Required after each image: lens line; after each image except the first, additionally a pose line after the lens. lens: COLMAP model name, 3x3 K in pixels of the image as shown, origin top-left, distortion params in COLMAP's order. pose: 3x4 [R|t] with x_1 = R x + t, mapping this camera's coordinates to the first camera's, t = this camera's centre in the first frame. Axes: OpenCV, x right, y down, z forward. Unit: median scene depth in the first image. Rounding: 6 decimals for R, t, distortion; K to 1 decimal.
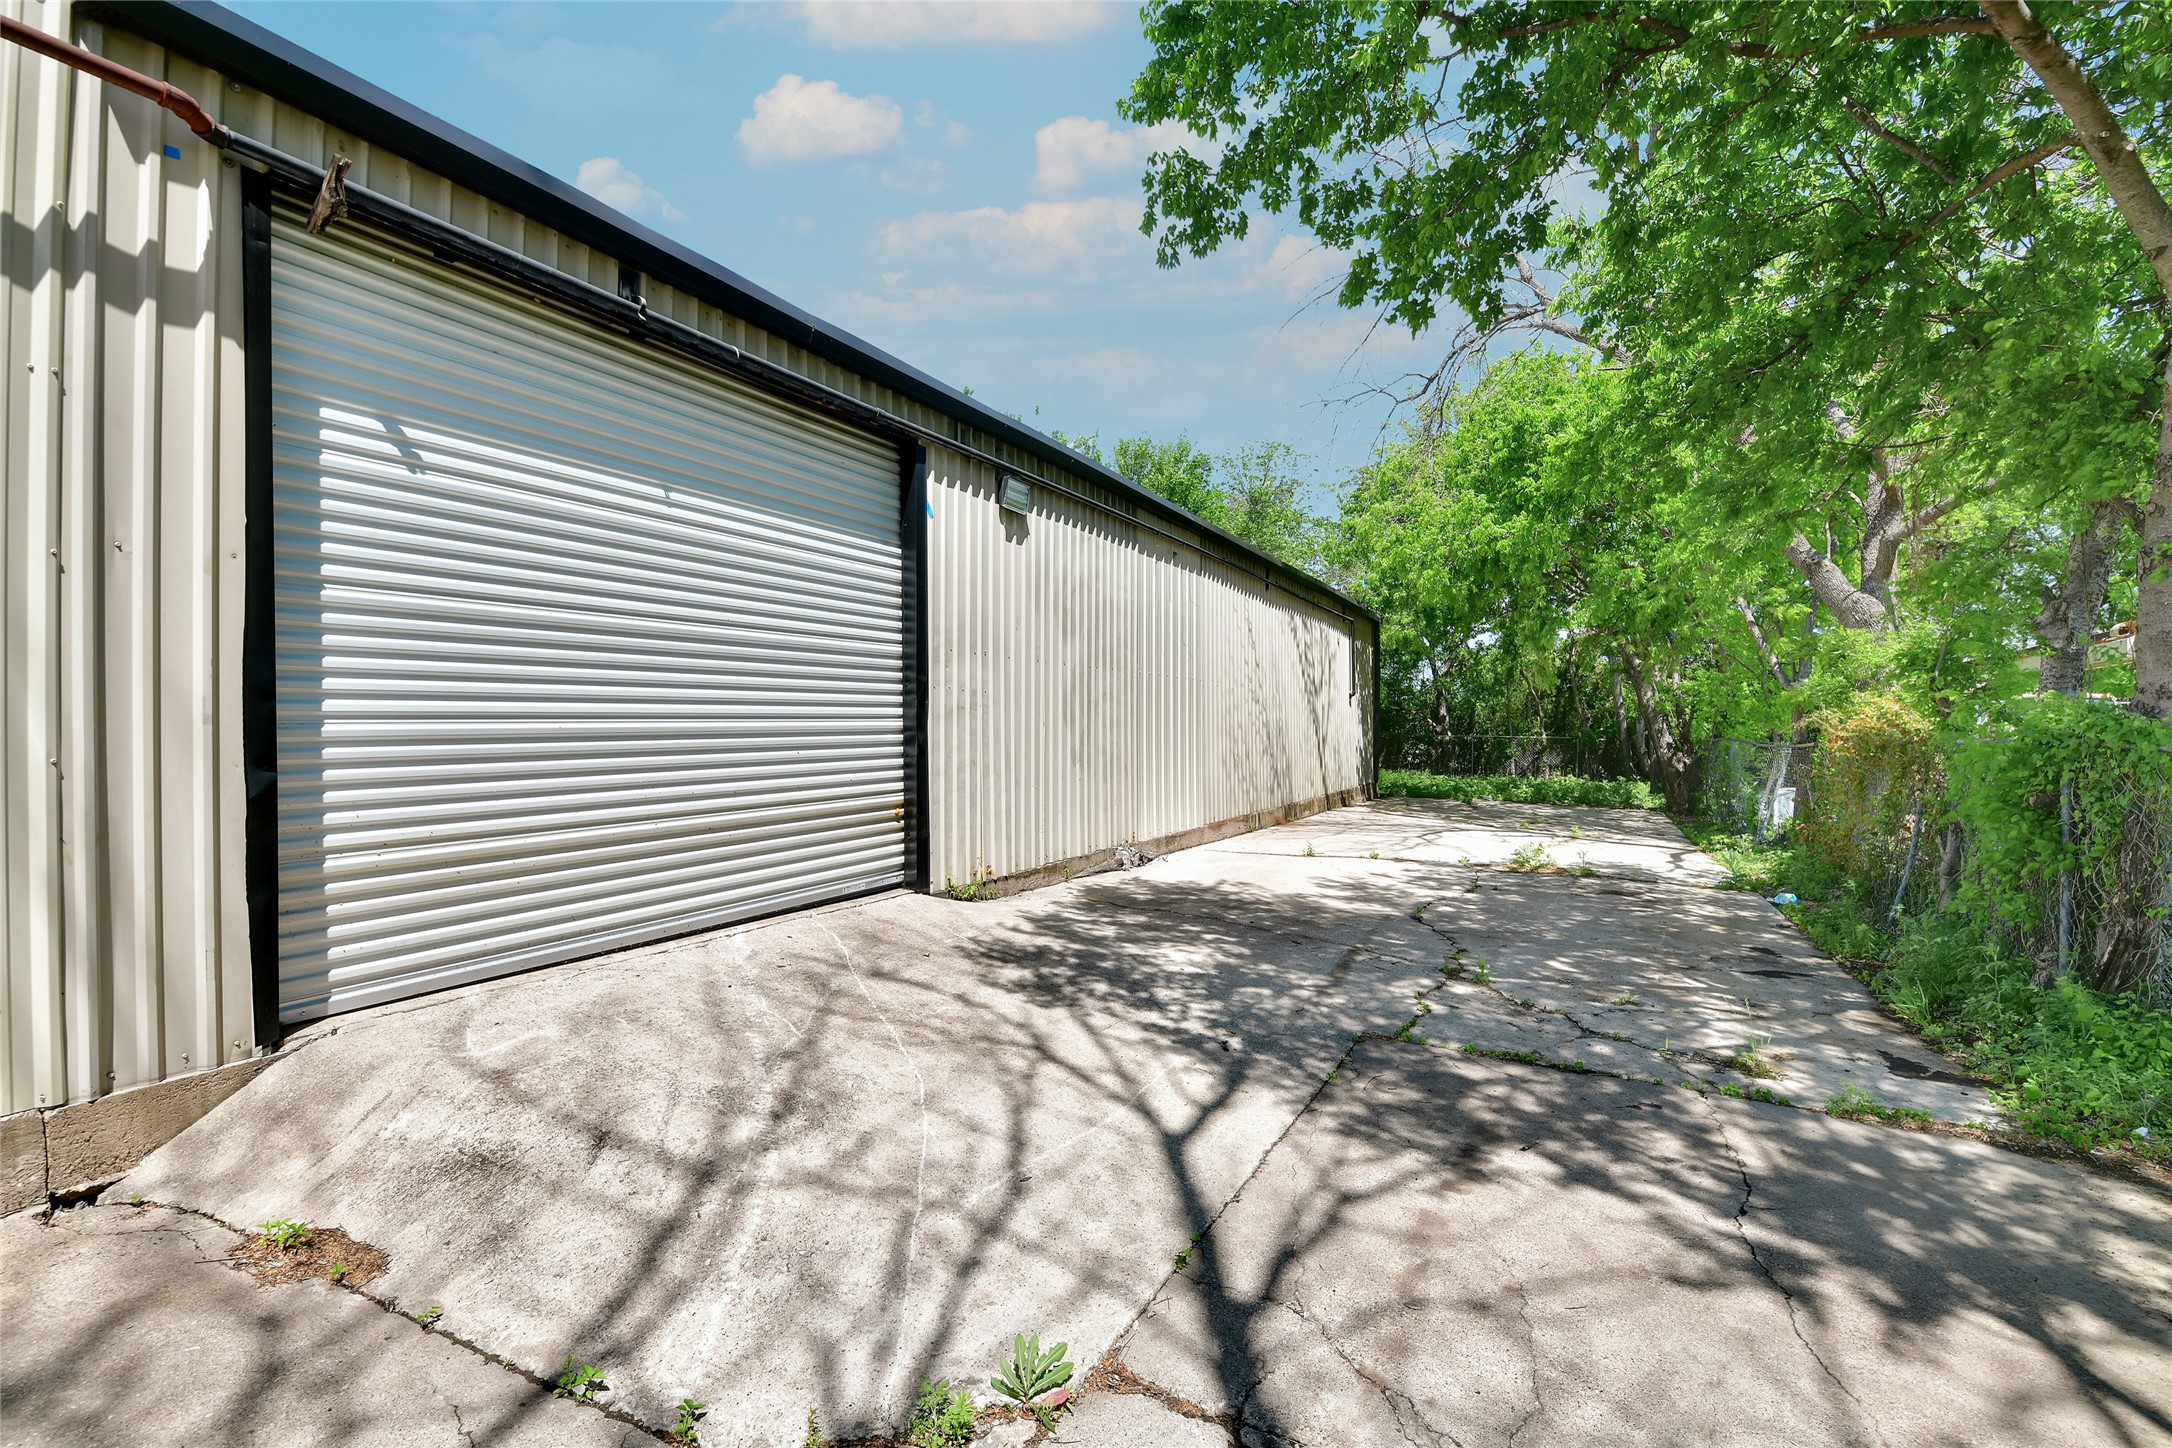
lens RADIAL K [[951.5, 0, 1098.0], [0, 951.5, 736.2], [0, 0, 1]] dist [-0.000240, -0.010350]
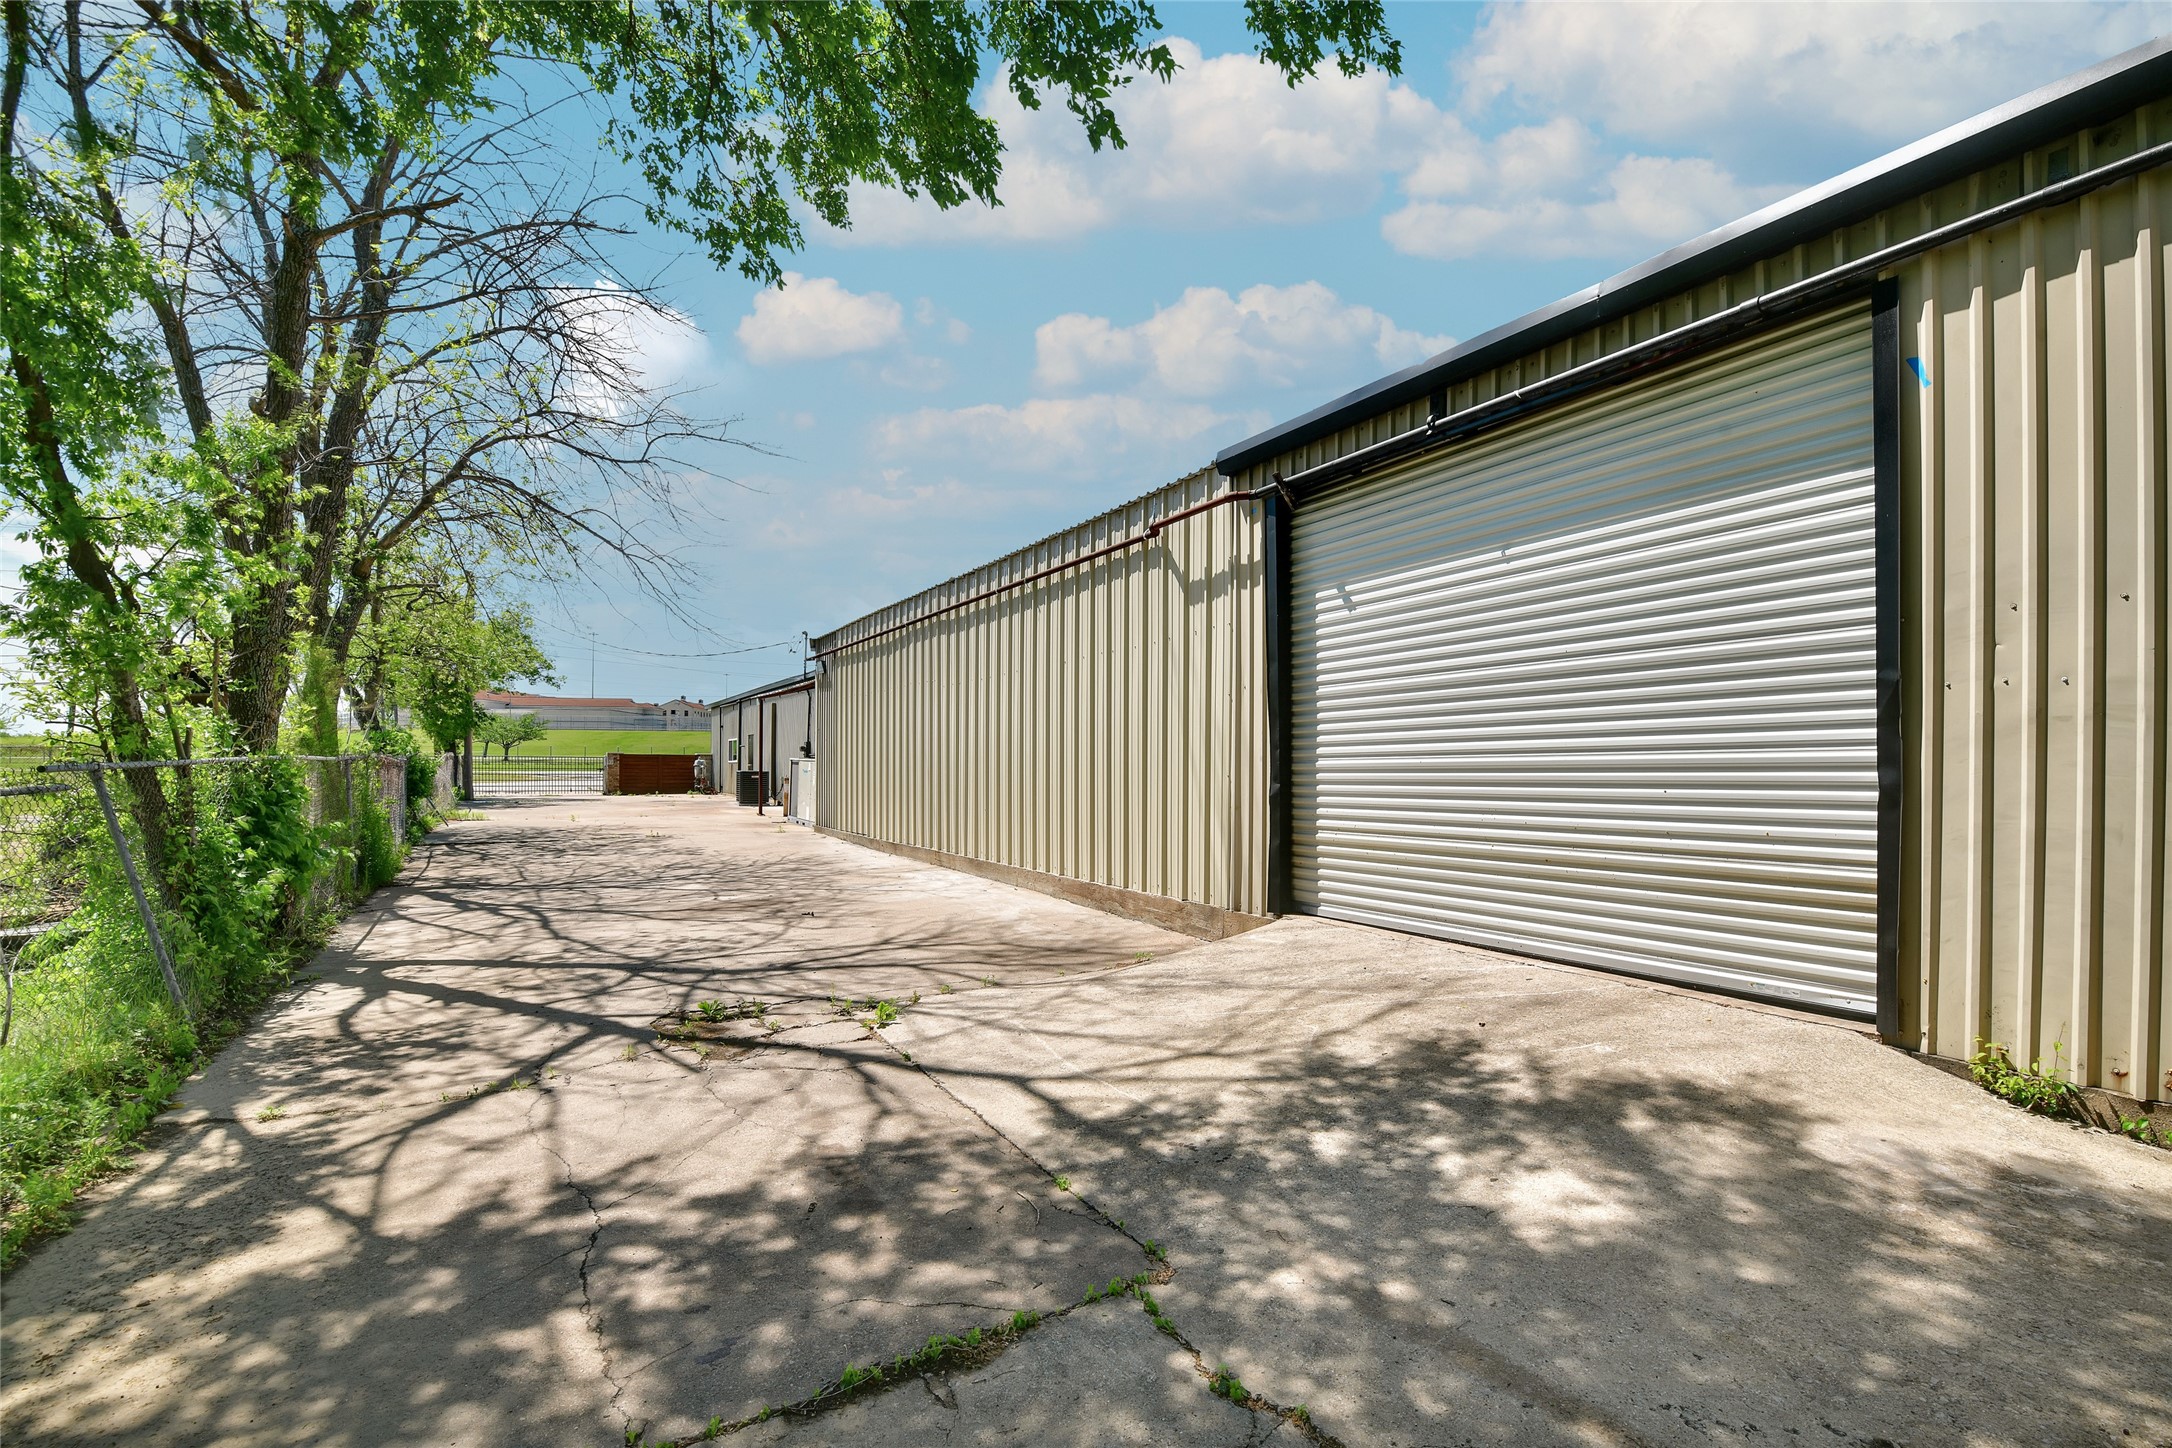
lens RADIAL K [[920.7, 0, 1079.3], [0, 920.7, 764.4], [0, 0, 1]] dist [-0.000144, -0.000504]
pose [[-0.518797, -0.004082, -0.854888, 0.968986], [-0.009894, 0.999950, 0.001229, -0.001942], [0.854840, 0.009096, -0.518811, 1.501895]]
